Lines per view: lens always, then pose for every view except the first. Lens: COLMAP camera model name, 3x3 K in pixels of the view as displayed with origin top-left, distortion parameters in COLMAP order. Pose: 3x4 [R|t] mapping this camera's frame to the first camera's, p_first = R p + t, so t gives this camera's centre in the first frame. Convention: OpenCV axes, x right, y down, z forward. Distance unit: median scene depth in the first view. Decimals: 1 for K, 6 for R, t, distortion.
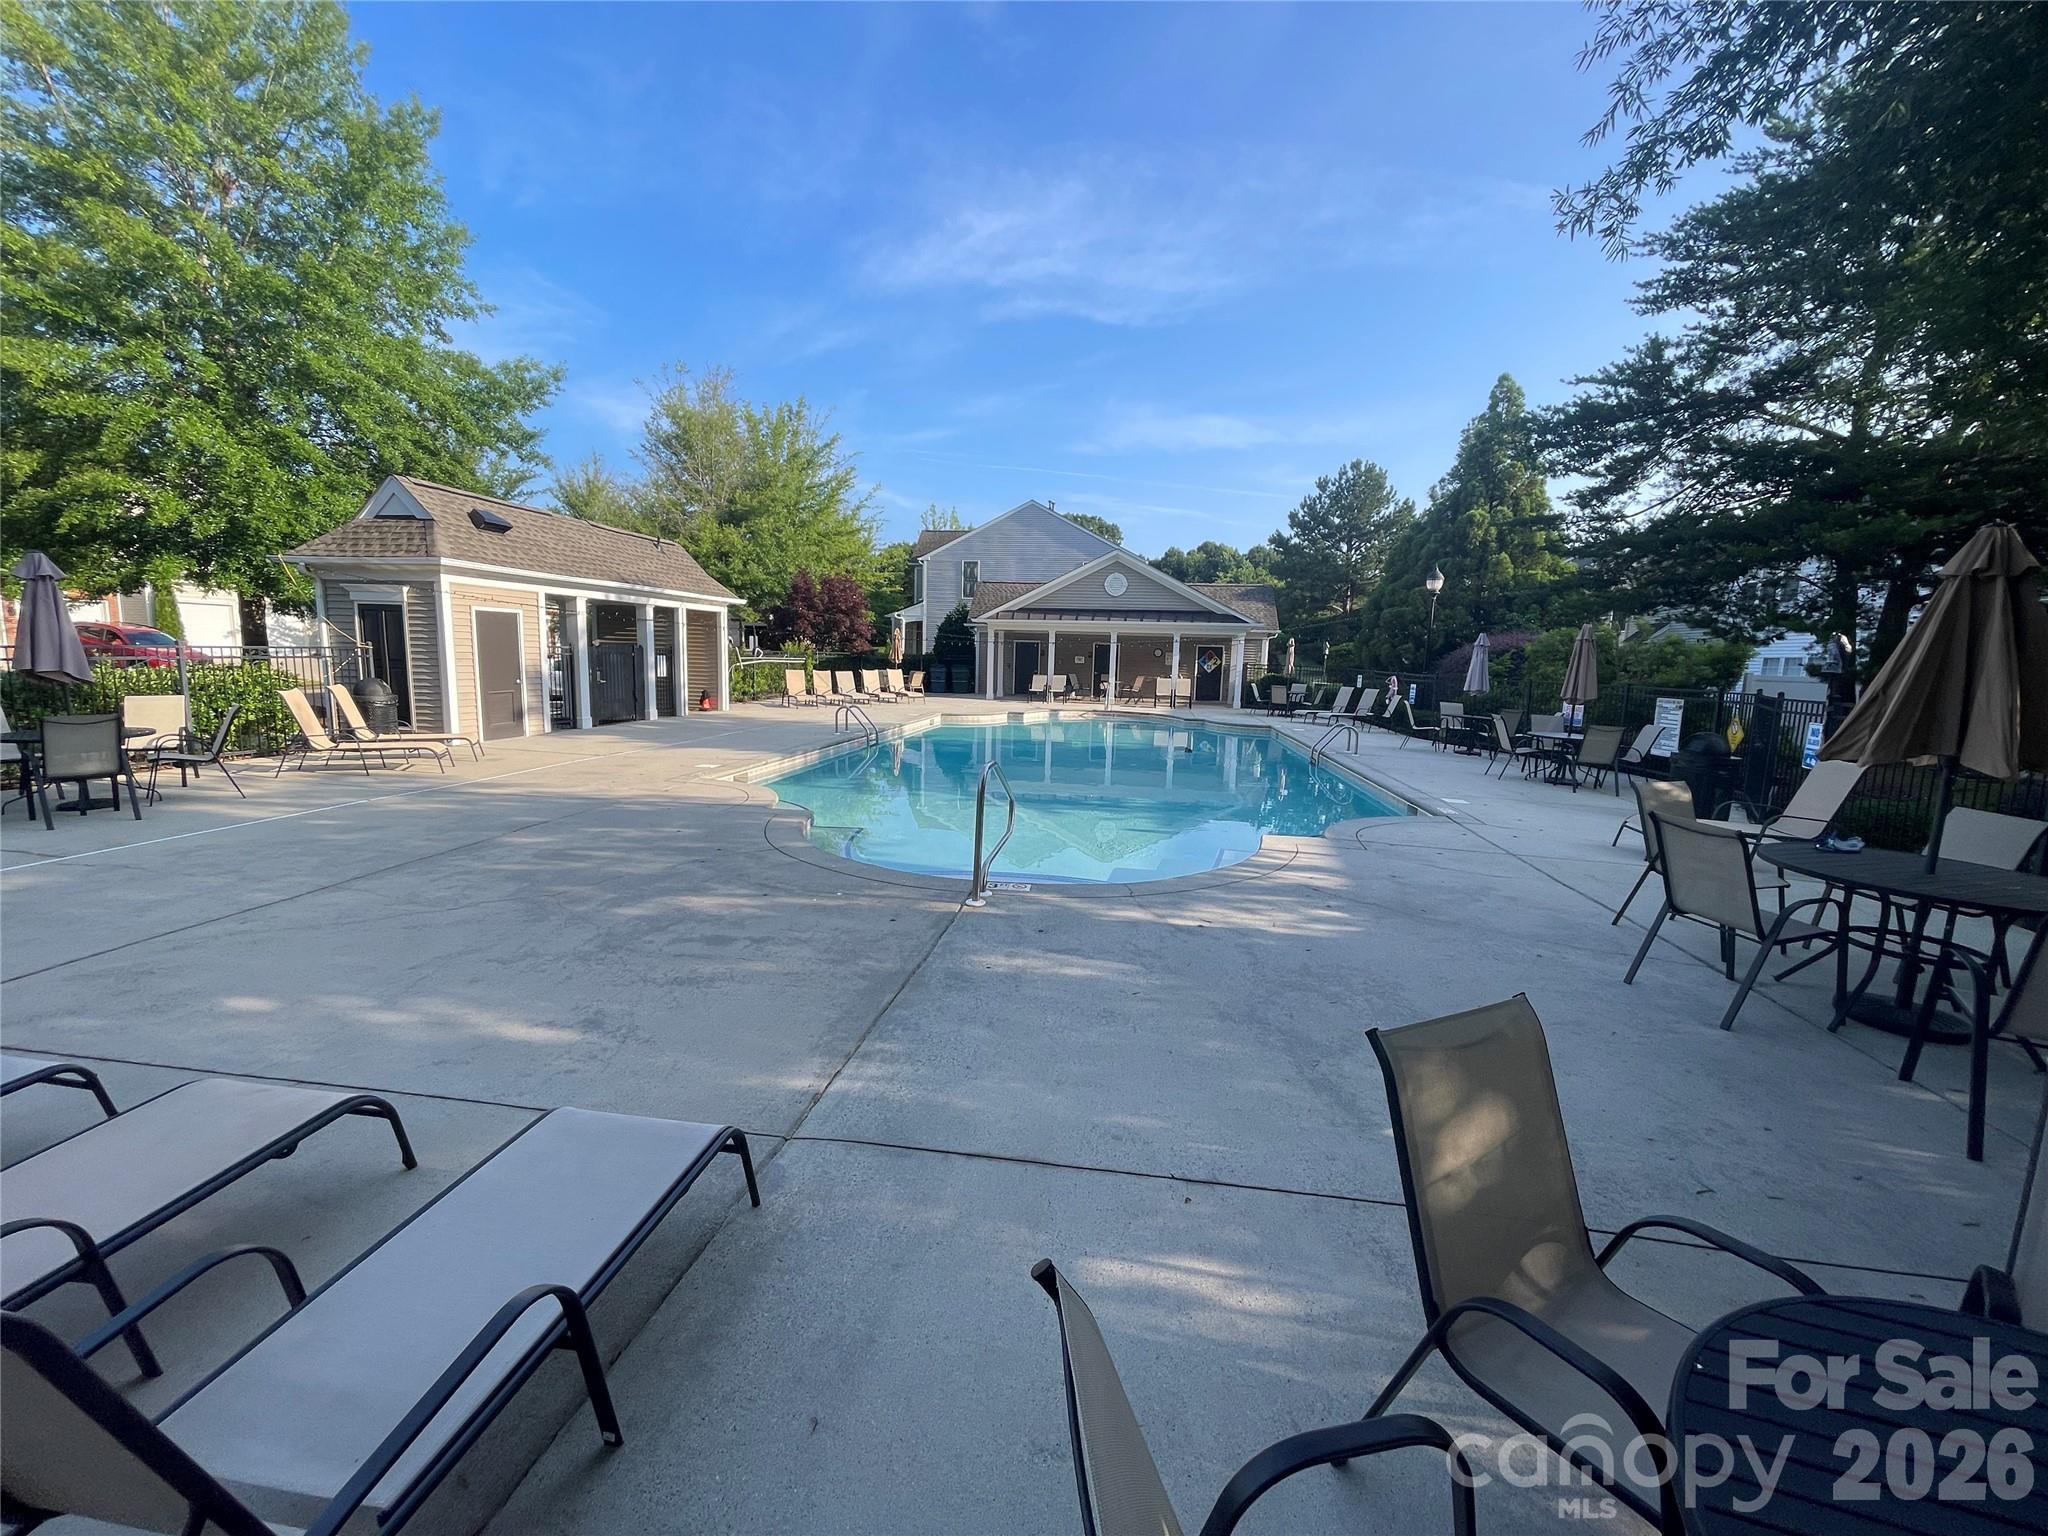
lens RADIAL K [[826.1, 0, 1042.7], [0, 826.1, 778.1], [0, 0, 1]] dist [-0.001268, -0.000301]
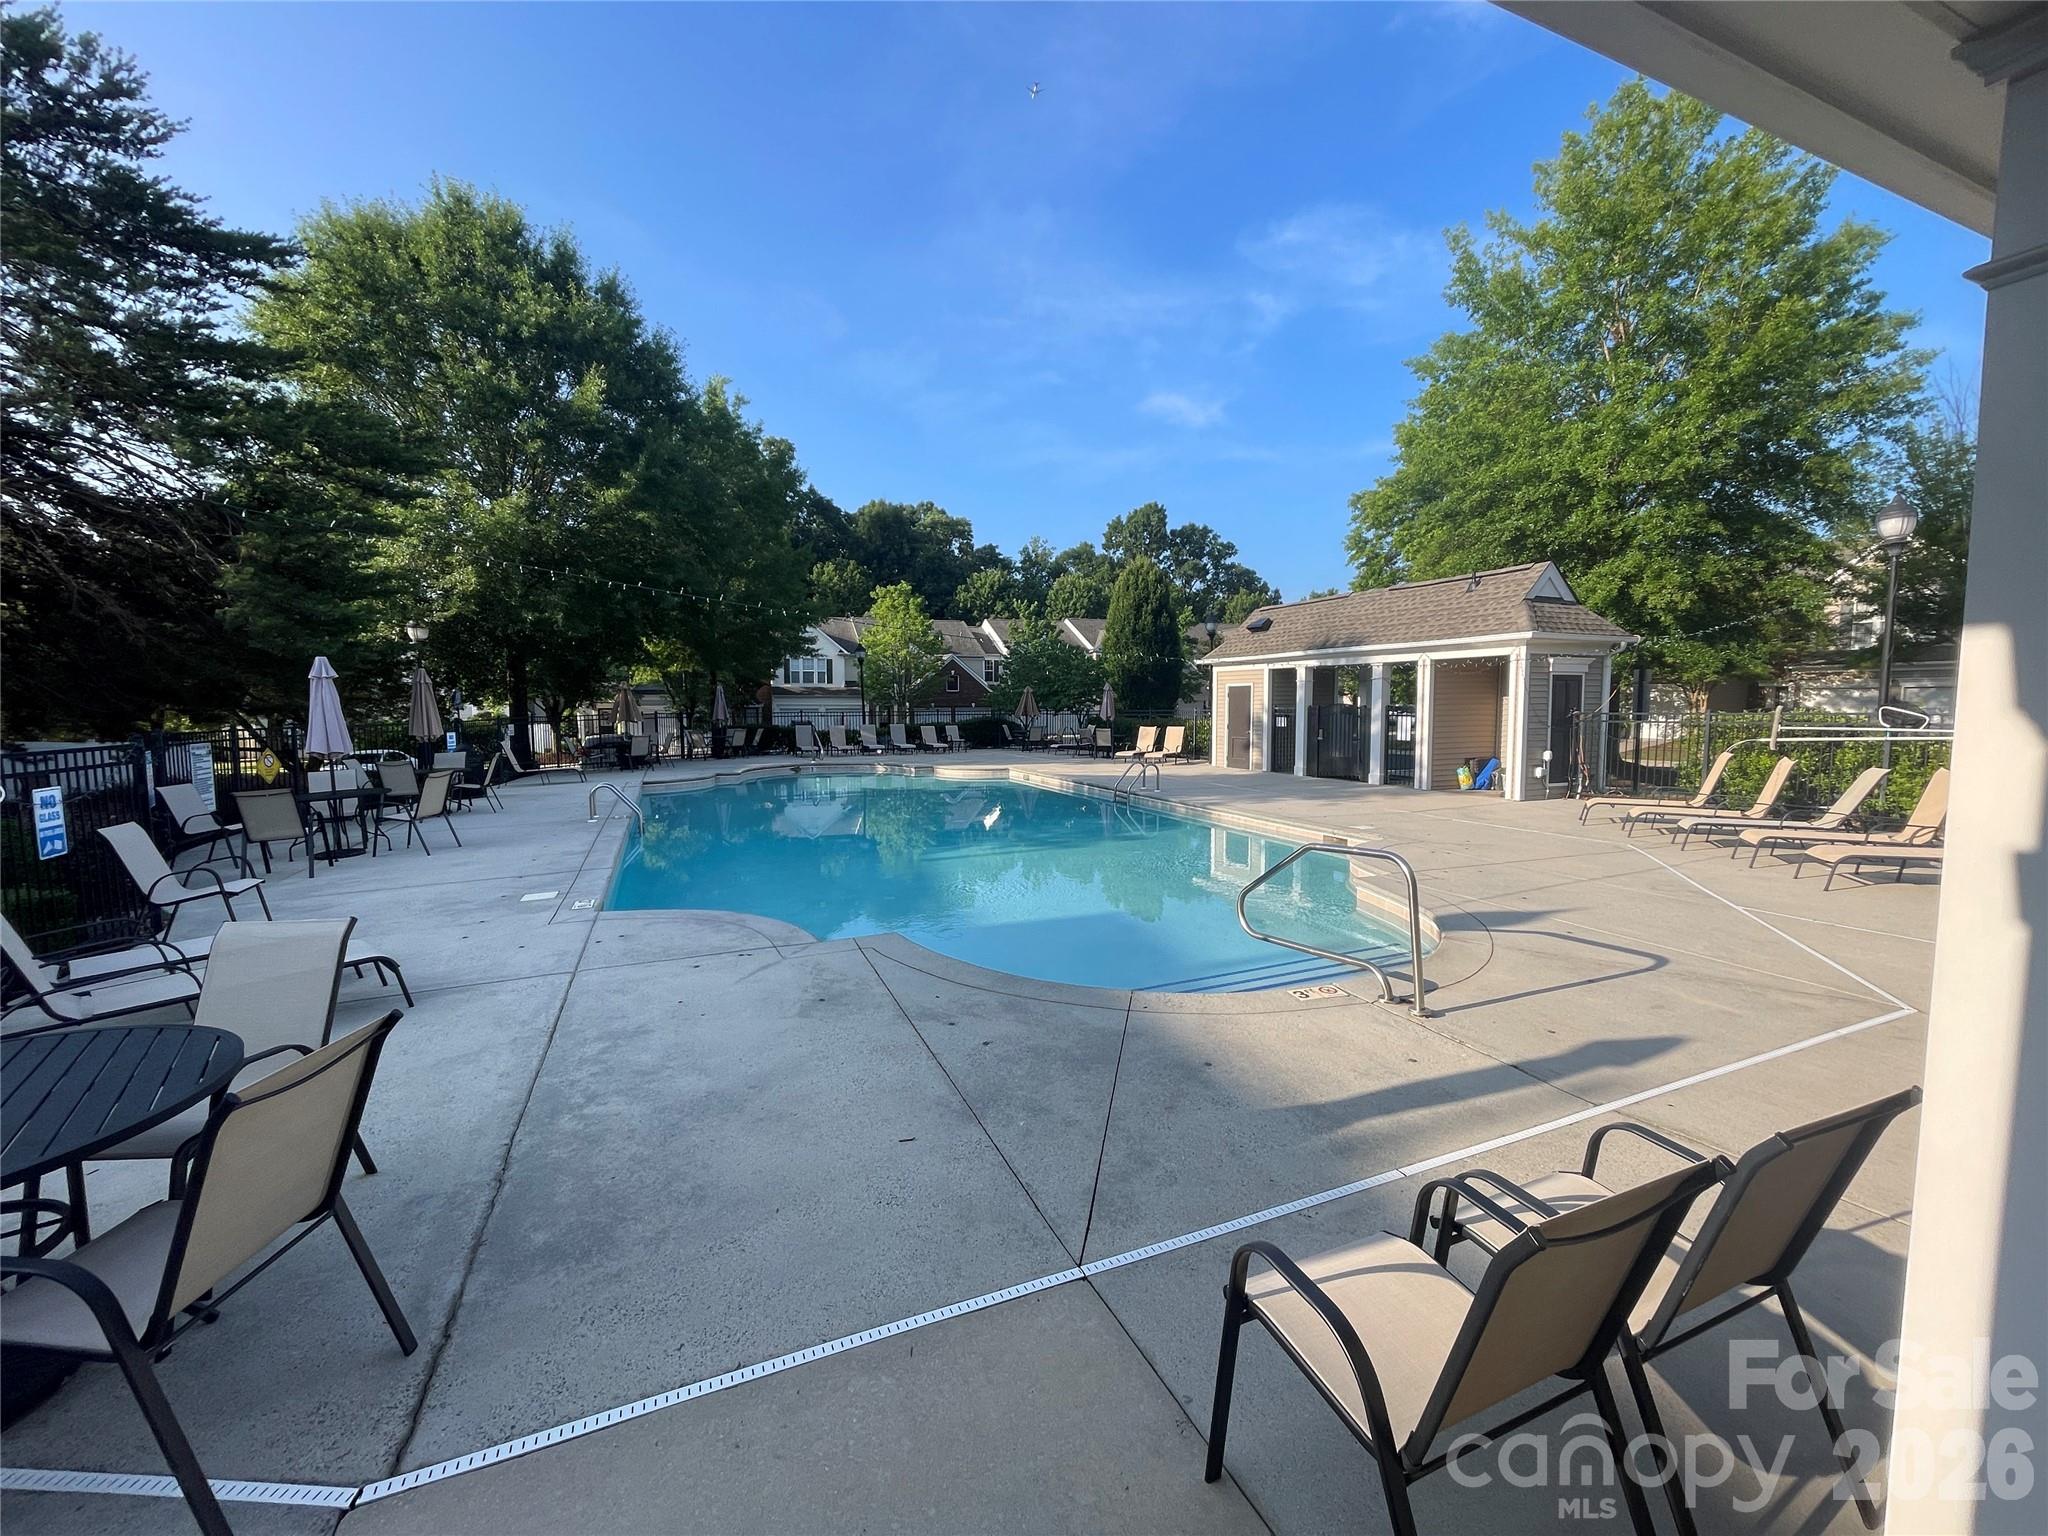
lens RADIAL K [[826.1, 0, 1026.1], [0, 826.1, 768.1], [0, 0, 1]] dist [-0.001268, -0.000301]
pose [[-0.952401, 0.002716, -0.304837, 0.192838], [-0.069707, 0.971527, 0.226441, -0.269319], [0.296773, 0.236912, -0.925094, 1.723635]]
